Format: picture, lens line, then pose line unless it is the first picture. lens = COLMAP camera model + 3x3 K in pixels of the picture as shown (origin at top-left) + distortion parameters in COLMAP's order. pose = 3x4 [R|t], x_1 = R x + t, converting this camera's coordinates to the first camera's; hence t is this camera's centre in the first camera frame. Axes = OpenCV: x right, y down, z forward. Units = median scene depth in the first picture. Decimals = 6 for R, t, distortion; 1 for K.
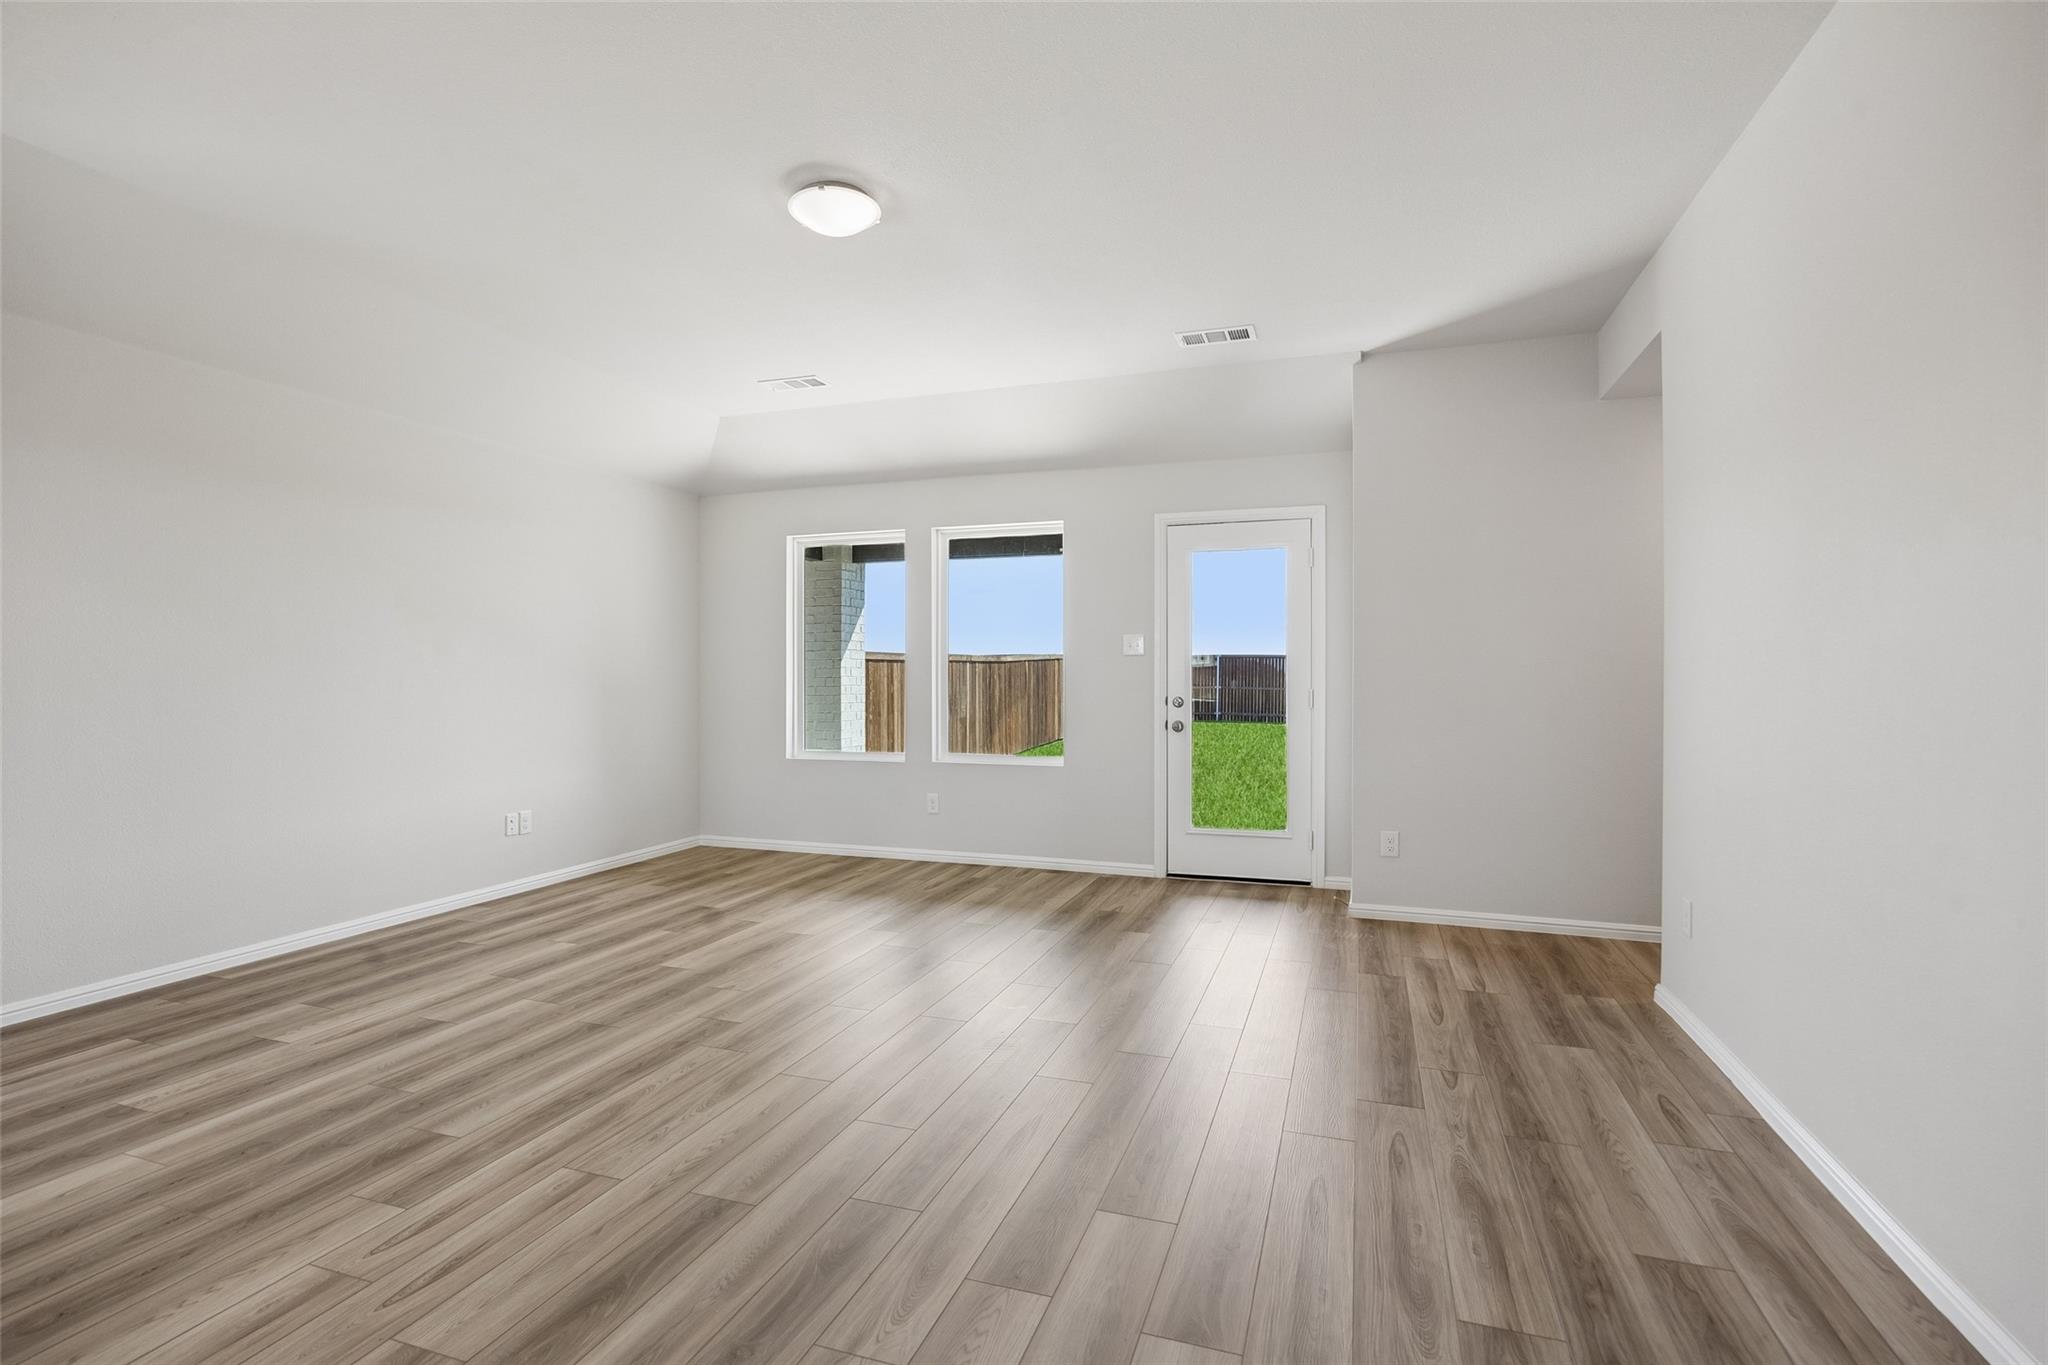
lens RADIAL K [[971.3, 0, 1028.6], [0, 971.3, 674.4], [0, 0, 1]] dist [-0.005118, -0.000469]
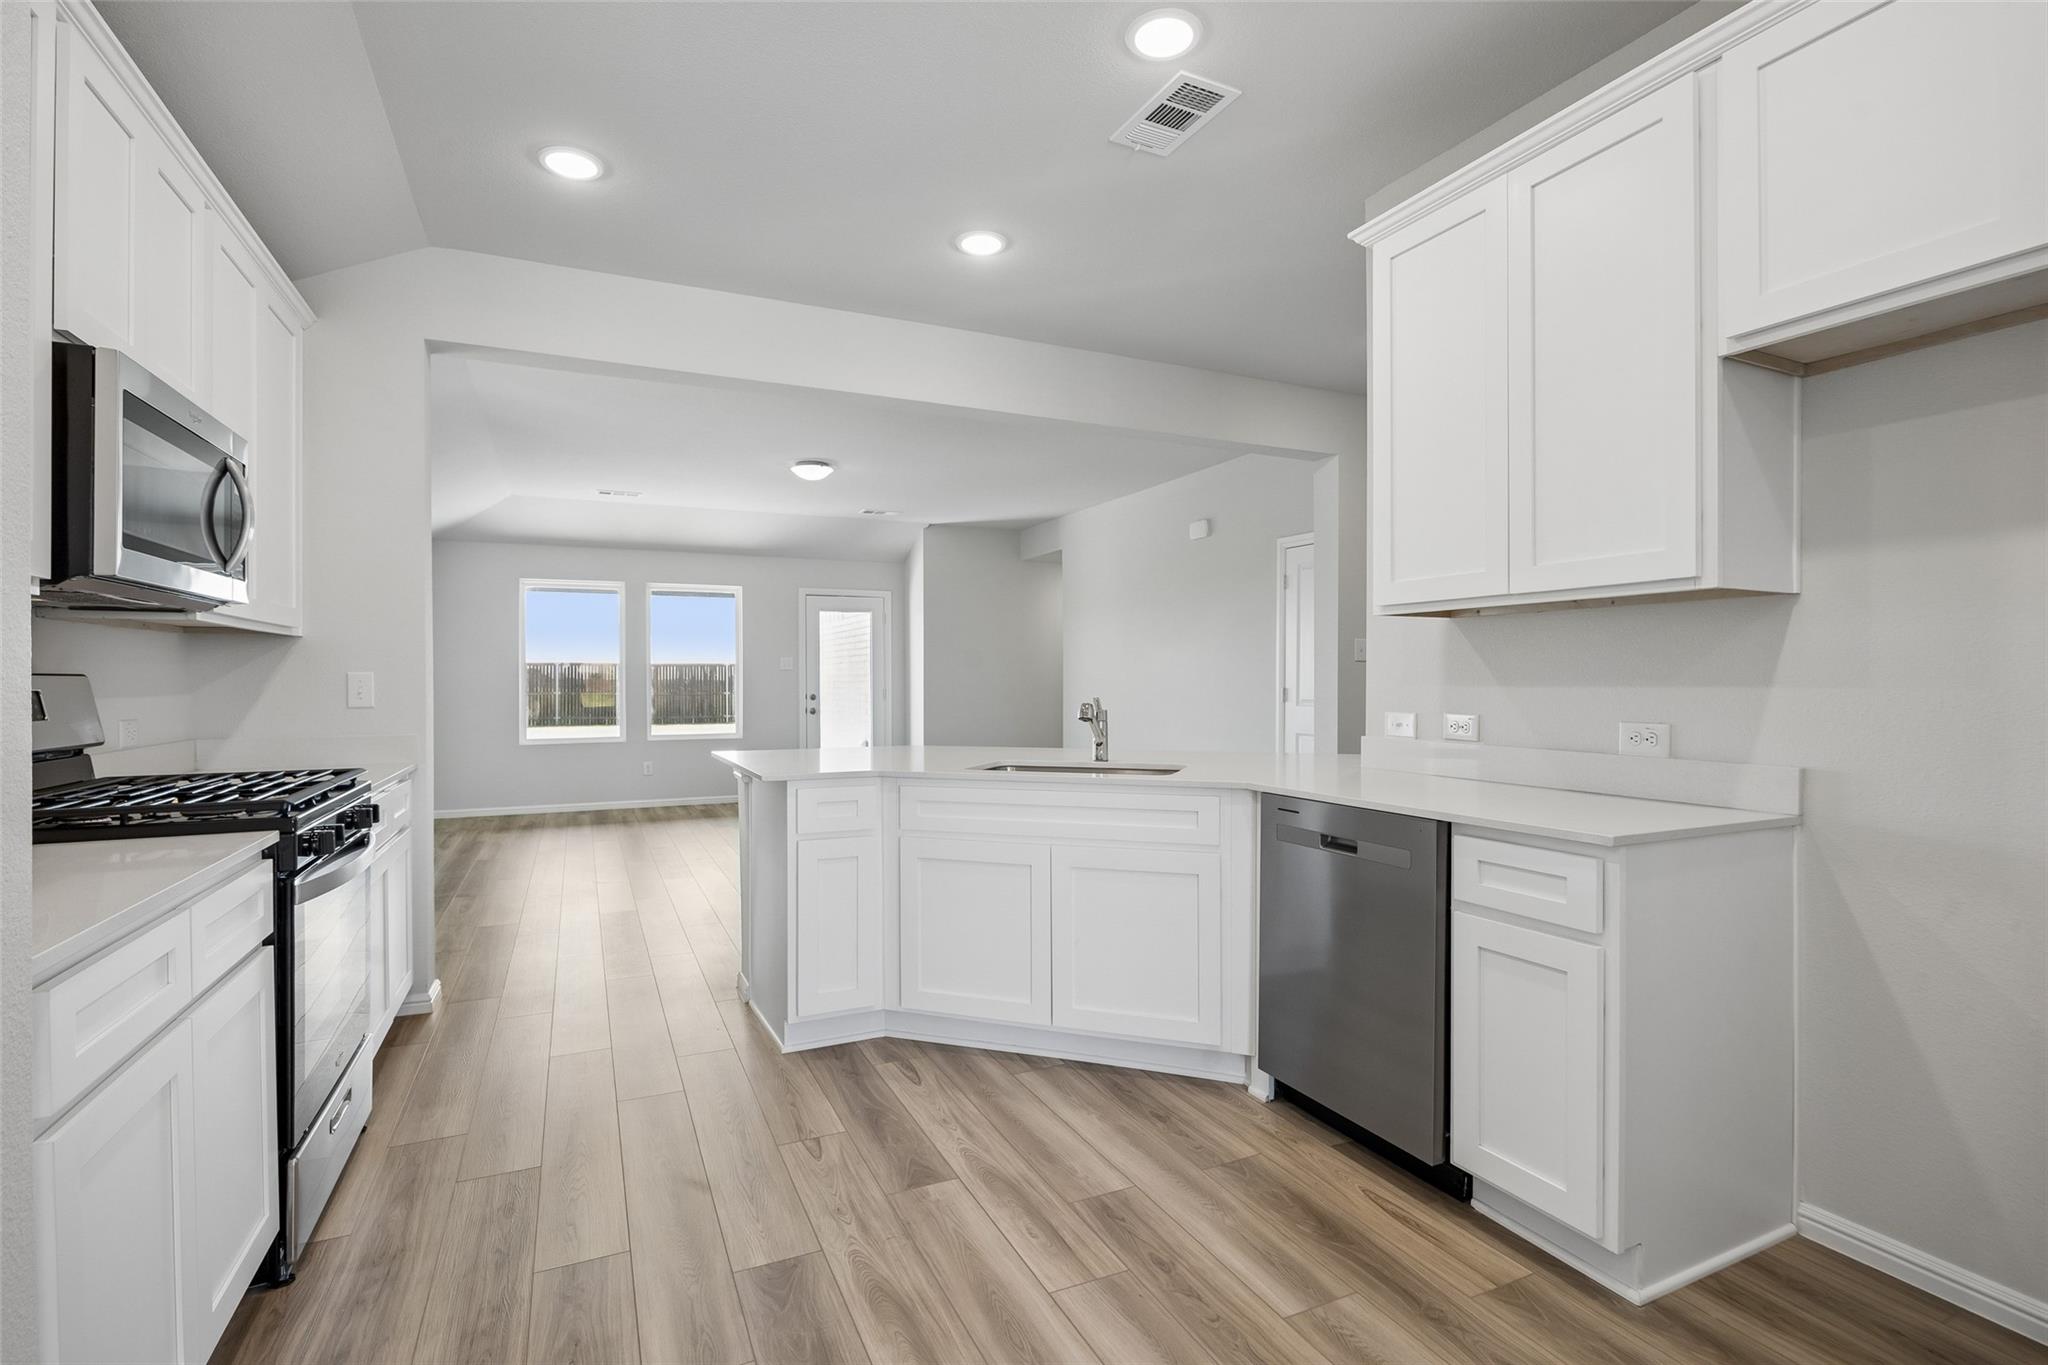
lens RADIAL K [[960.3, 0, 1033.2], [0, 960.3, 682.8], [0, 0, 1]] dist [-0.005396, -0.000651]
pose [[0.715808, -0.002897, 0.698291, -0.875073], [0.001379, 0.999995, 0.002736, -0.001589], [-0.698295, -0.000995, 0.715809, -0.580631]]
